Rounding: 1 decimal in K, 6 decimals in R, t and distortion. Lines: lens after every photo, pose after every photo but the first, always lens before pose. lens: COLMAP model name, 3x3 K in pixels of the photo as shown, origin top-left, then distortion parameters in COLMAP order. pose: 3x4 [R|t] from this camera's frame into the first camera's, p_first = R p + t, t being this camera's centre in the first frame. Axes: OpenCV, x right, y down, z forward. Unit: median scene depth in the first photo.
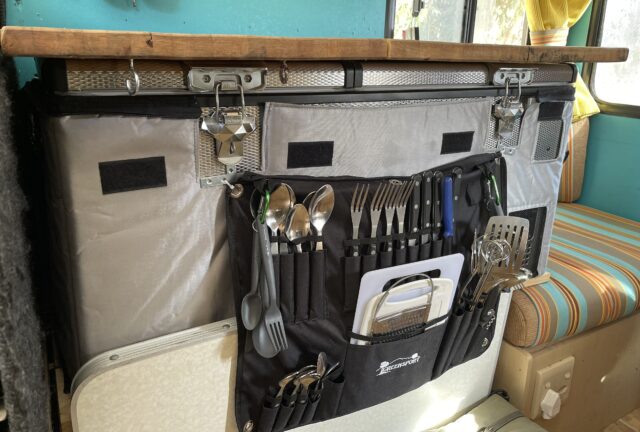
lens RADIAL K [[489.3, 0, 319.4], [0, 489.3, 193.4], [0, 0, 1]] dist [0.005649, 0.002543]
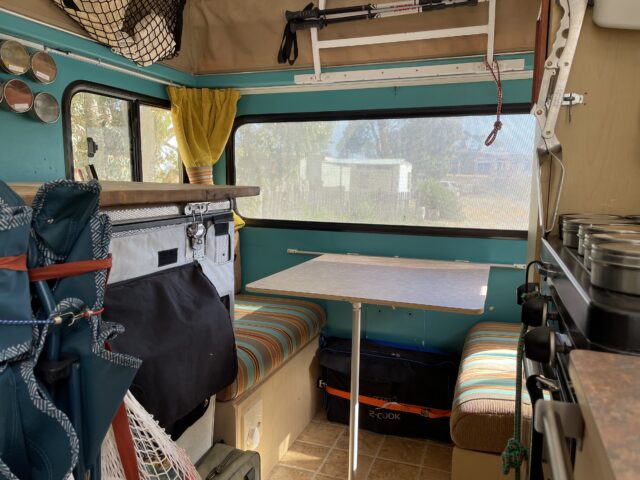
lens RADIAL K [[490.6, 0, 320.0], [0, 490.6, 240.0], [0, 0, 1]] dist [0.096756, -0.137168]
pose [[0.767303, -0.099958, 0.633446, -0.259482], [0.188184, 0.979387, -0.073403, 0.031616], [-0.613051, 0.175527, 0.770297, -0.341230]]
